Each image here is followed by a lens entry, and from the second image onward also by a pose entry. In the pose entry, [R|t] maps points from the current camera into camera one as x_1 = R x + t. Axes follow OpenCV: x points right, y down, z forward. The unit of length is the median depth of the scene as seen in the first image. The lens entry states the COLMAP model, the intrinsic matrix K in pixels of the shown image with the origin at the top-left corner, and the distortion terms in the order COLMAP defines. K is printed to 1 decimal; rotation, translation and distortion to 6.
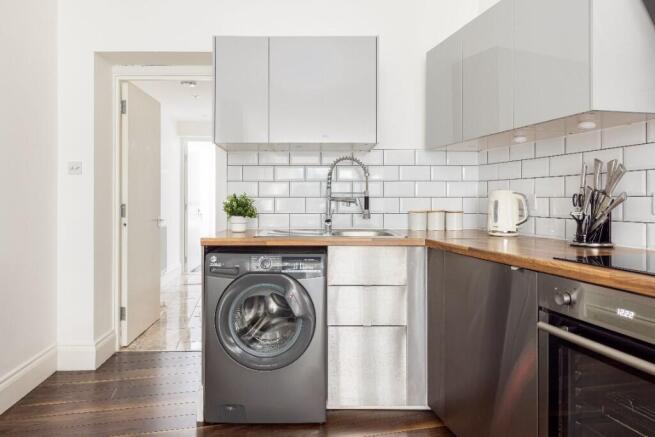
lens RADIAL K [[425.5, 0, 312.6], [0, 425.5, 197.4], [0, 0, 1]] dist [0.001512, -0.000220]
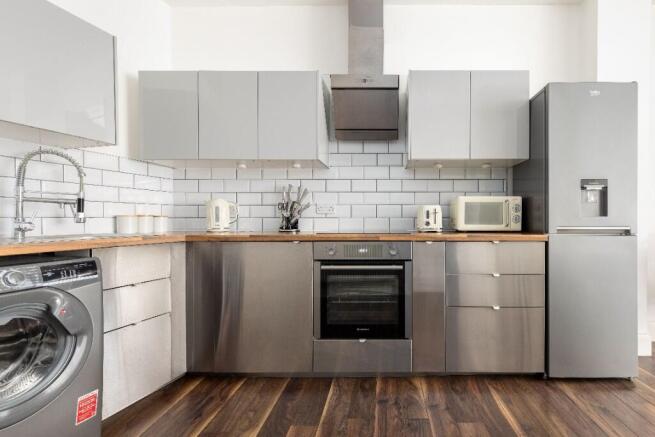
lens RADIAL K [[313.2, 0, 385.0], [0, 313.2, 222.3], [0, 0, 1]] dist [0.001670, -0.000088]
pose [[0.221924, -0.010705, 0.975005, -0.476698], [-0.003787, 0.999923, 0.011840, 0.047470], [-0.975057, -0.006320, 0.221867, 0.247757]]
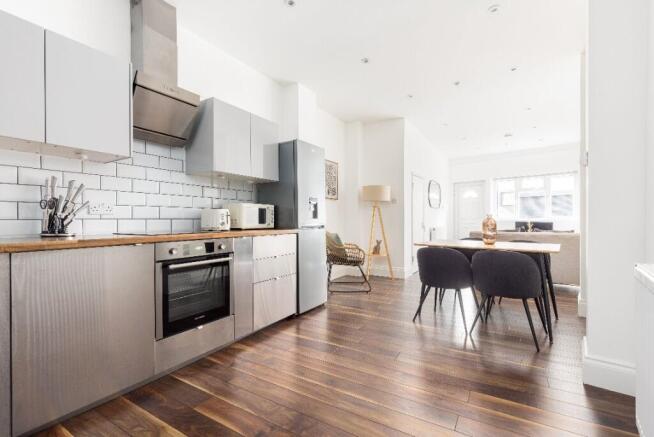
lens RADIAL K [[300.3, 0, 327.0], [0, 300.3, 218.5], [0, 0, 1]] dist [-0.000150, -0.000106]
pose [[-0.722541, 0.003794, 0.691317, -0.593608], [-0.000501, 0.999982, -0.006011, 0.048369], [-0.691327, -0.004690, -0.722526, 0.916528]]
